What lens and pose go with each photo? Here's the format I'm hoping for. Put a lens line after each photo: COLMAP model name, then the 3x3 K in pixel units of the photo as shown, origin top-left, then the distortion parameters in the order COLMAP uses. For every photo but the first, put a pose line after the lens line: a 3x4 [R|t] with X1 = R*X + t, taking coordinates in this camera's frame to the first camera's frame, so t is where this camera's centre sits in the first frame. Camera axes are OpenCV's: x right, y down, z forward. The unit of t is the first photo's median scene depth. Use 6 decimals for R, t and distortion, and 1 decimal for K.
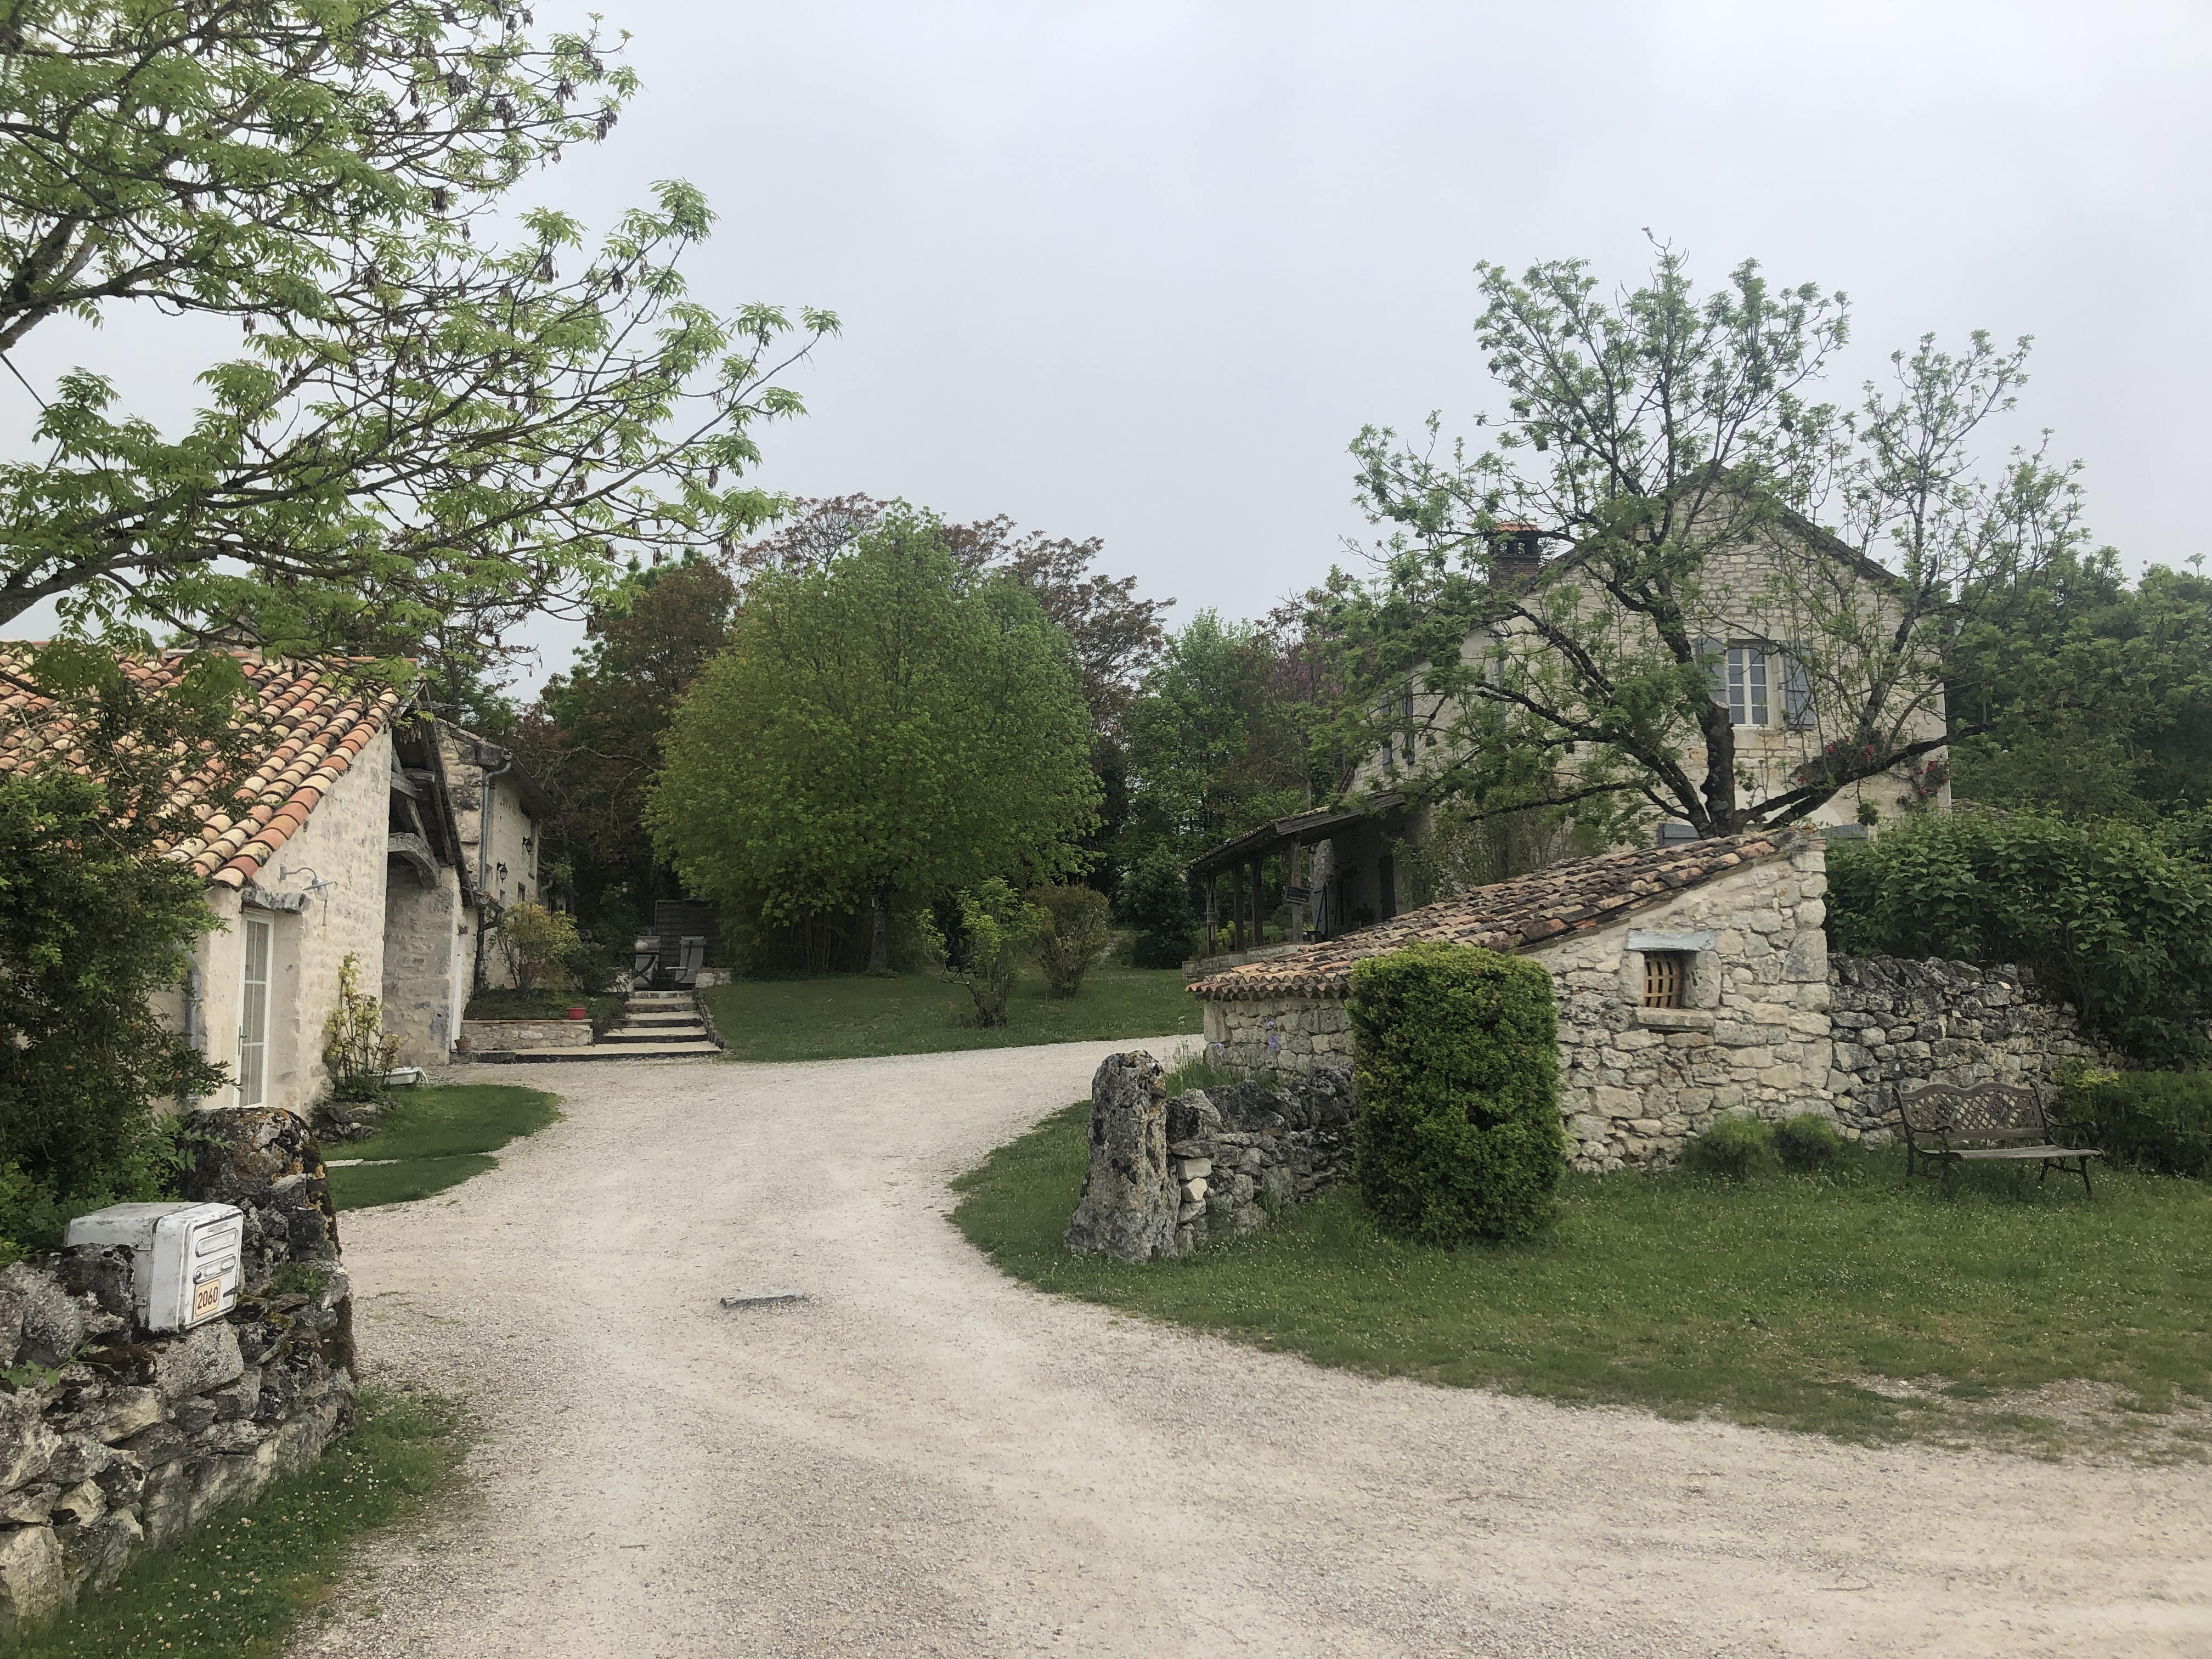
lens RADIAL K [[1799.7, 0, 1096.7], [0, 1799.7, 833.5], [0, 0, 1]] dist [0.055360, -0.070084]
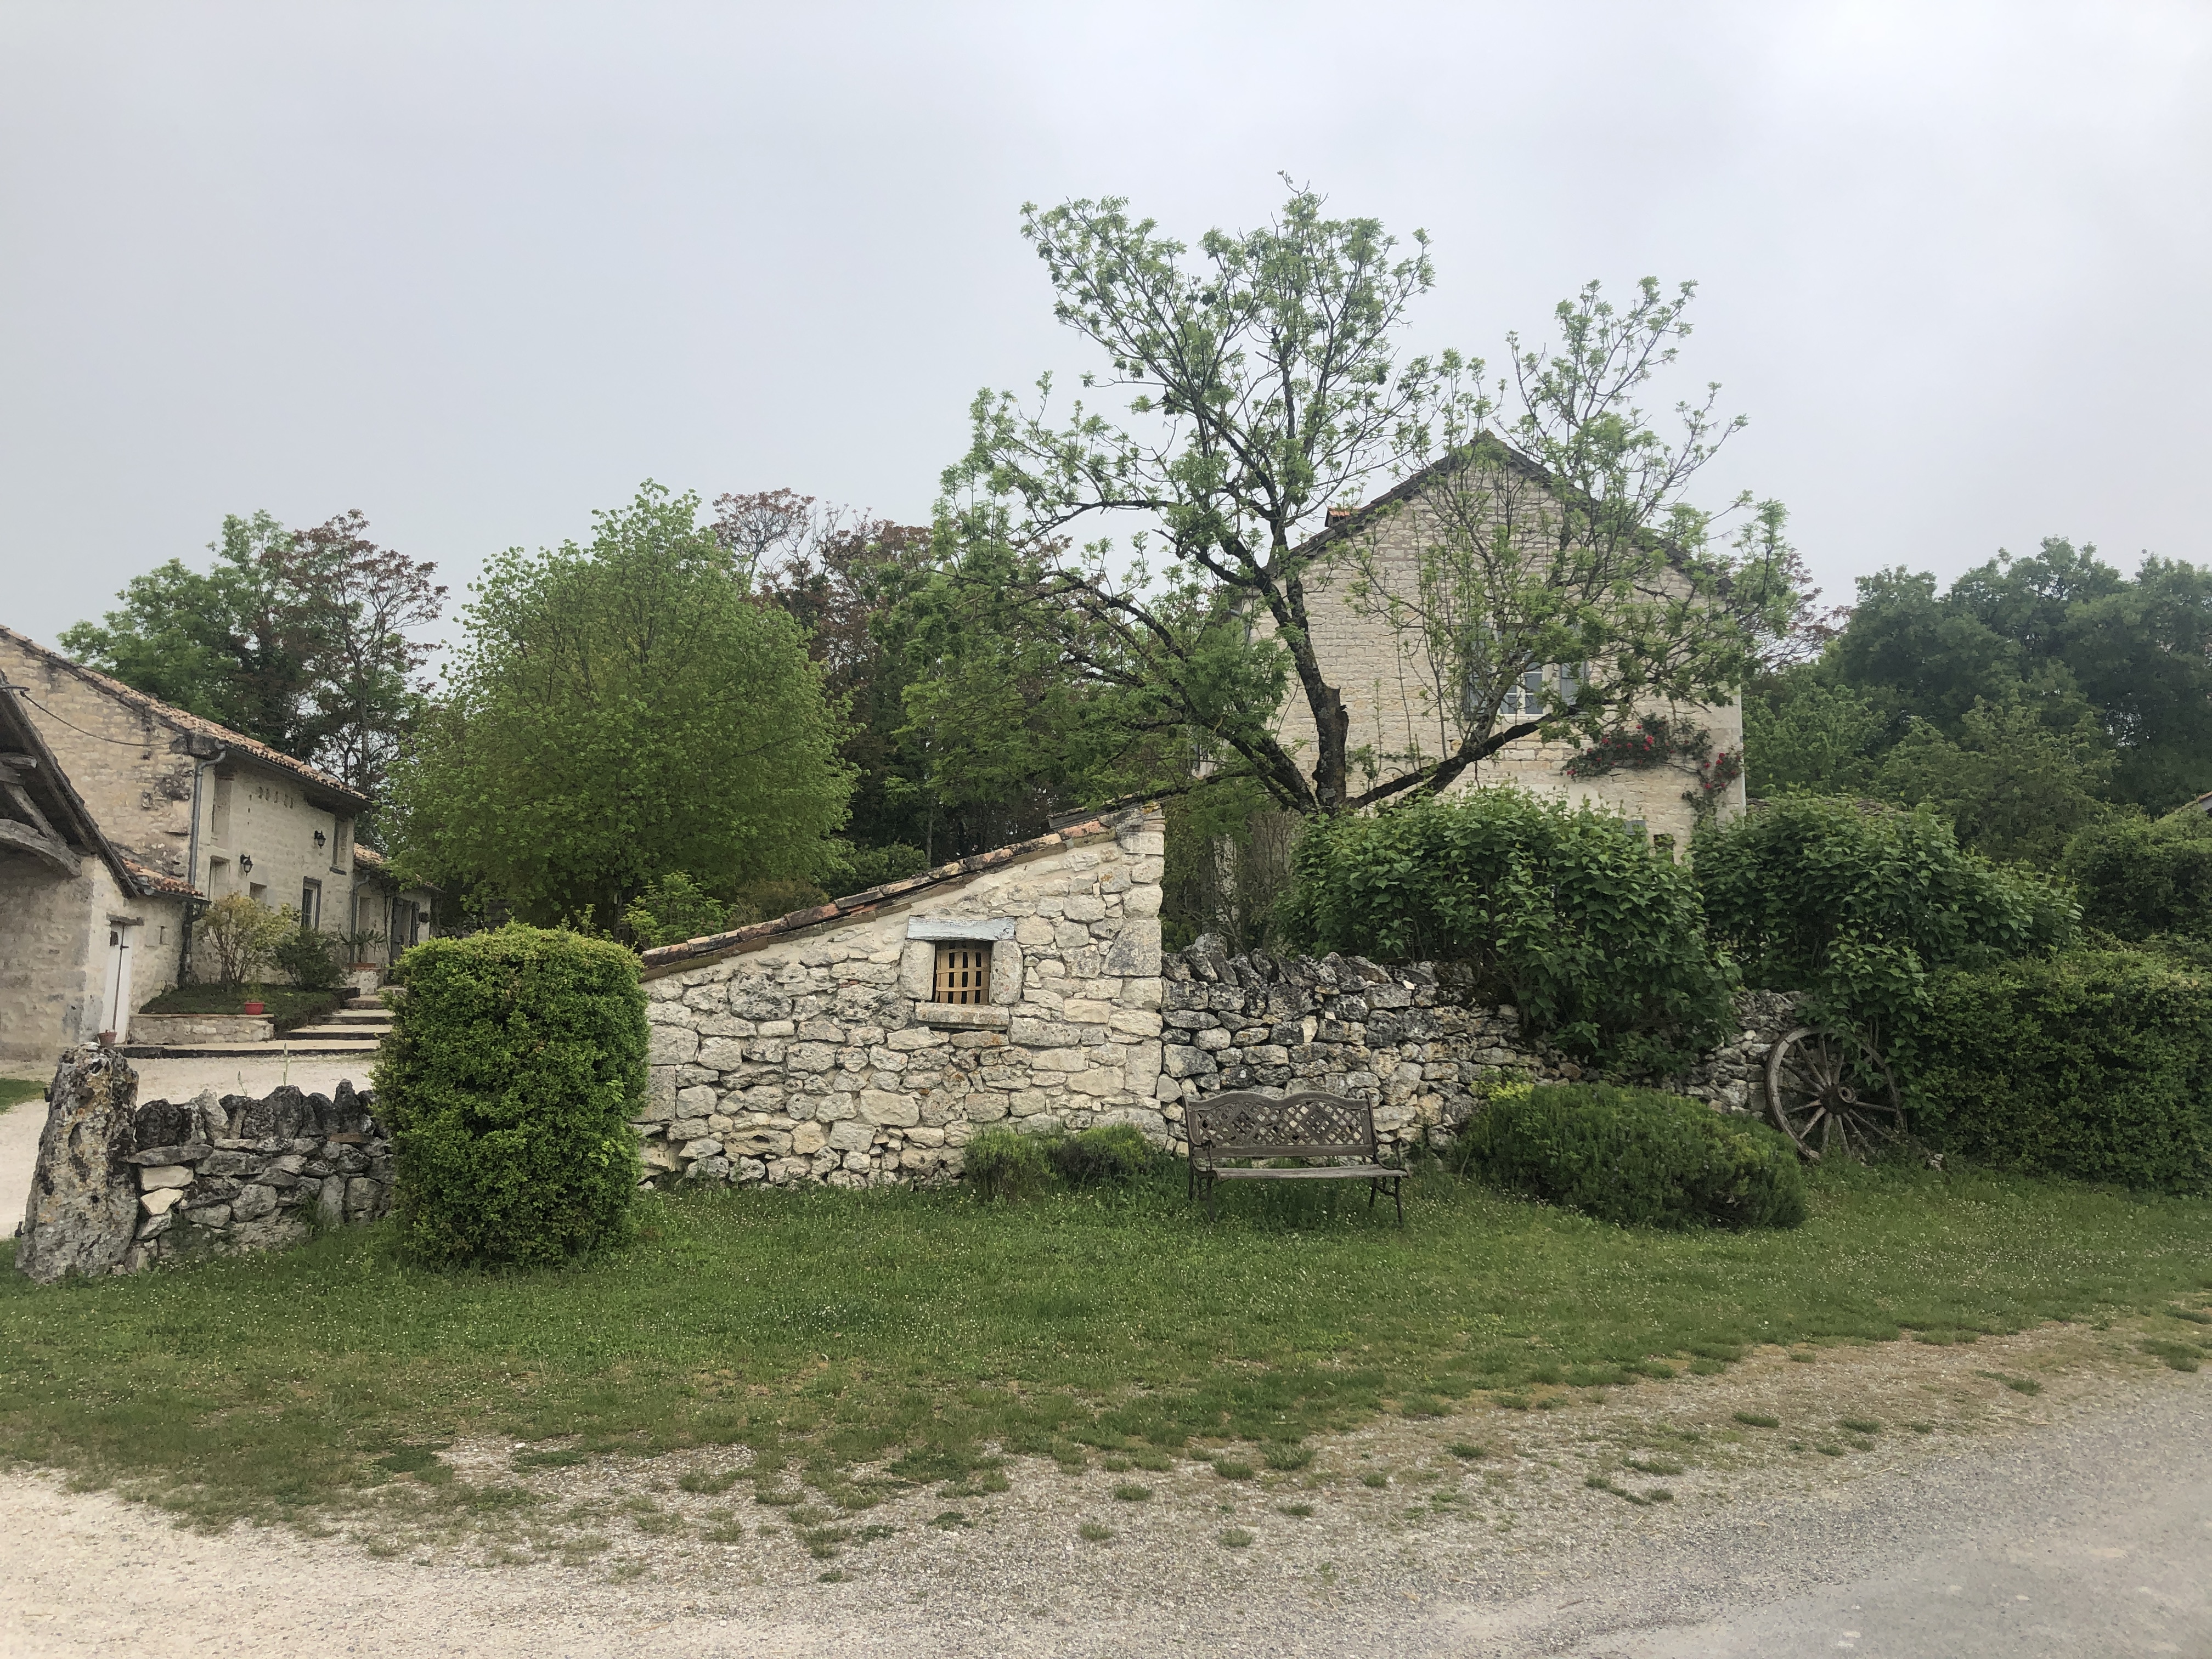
lens RADIAL K [[1799.7, 0, 1116.5], [0, 1799.7, 829.7], [0, 0, 1]] dist [0.055360, -0.070084]
pose [[0.997250, 0.004514, -0.073975, 0.448860], [-0.005111, 0.999956, -0.007892, 0.016169], [0.073936, 0.008249, 0.997229, 0.111046]]
